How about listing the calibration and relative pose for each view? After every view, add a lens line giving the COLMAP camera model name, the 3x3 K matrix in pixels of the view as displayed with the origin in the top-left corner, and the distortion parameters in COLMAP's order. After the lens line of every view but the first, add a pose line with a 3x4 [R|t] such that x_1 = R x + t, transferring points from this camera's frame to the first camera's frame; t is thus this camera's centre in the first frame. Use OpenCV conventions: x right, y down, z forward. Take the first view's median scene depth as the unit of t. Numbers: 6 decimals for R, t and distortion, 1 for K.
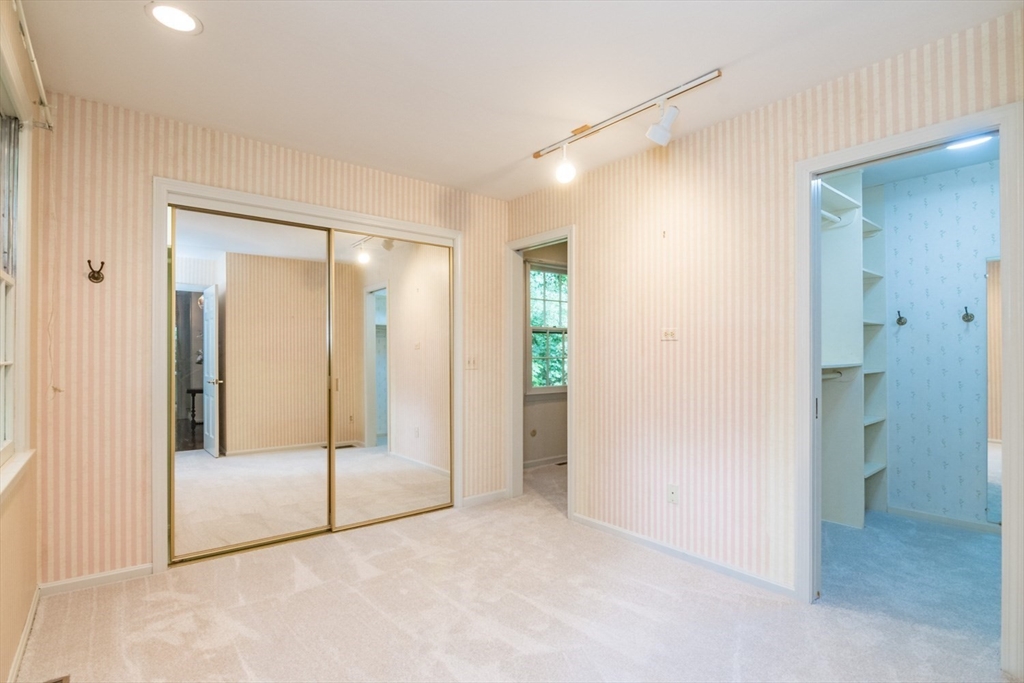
lens RADIAL K [[497.3, 0, 510.2], [0, 497.3, 350.8], [0, 0, 1]] dist [-0.009318, 0.000122]
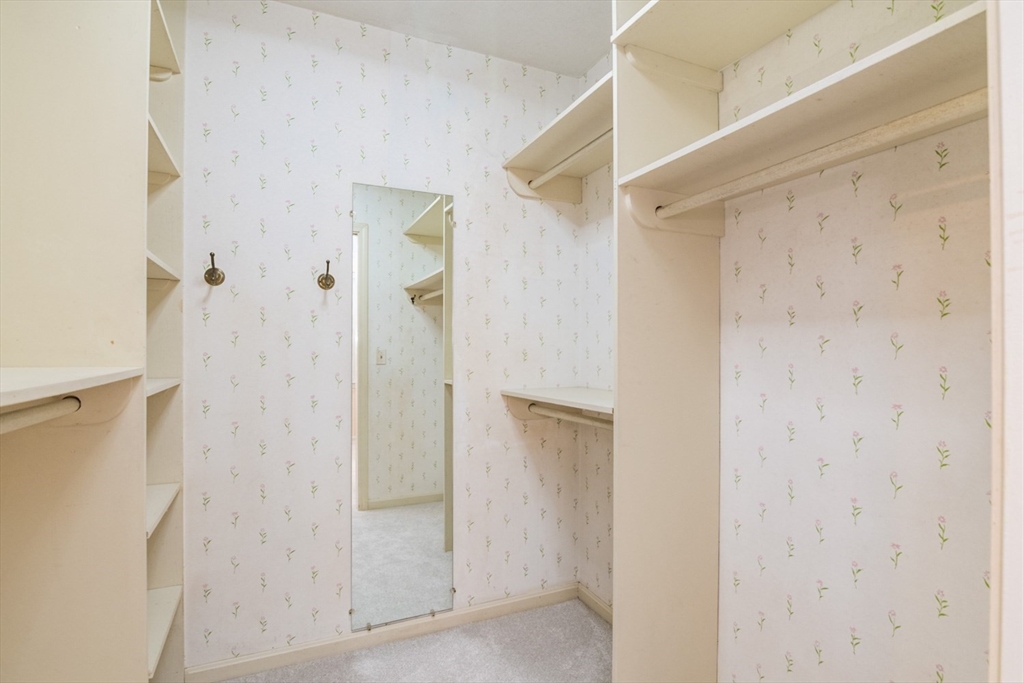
lens RADIAL K [[497.3, 0, 509.3], [0, 497.3, 345.5], [0, 0, 1]] dist [-0.009318, 0.000122]
pose [[0.245233, 0.006466, 0.969443, 0.401019], [-0.015378, 0.999878, -0.002779, 0.004415], [-0.969342, -0.014226, 0.245302, 0.613365]]
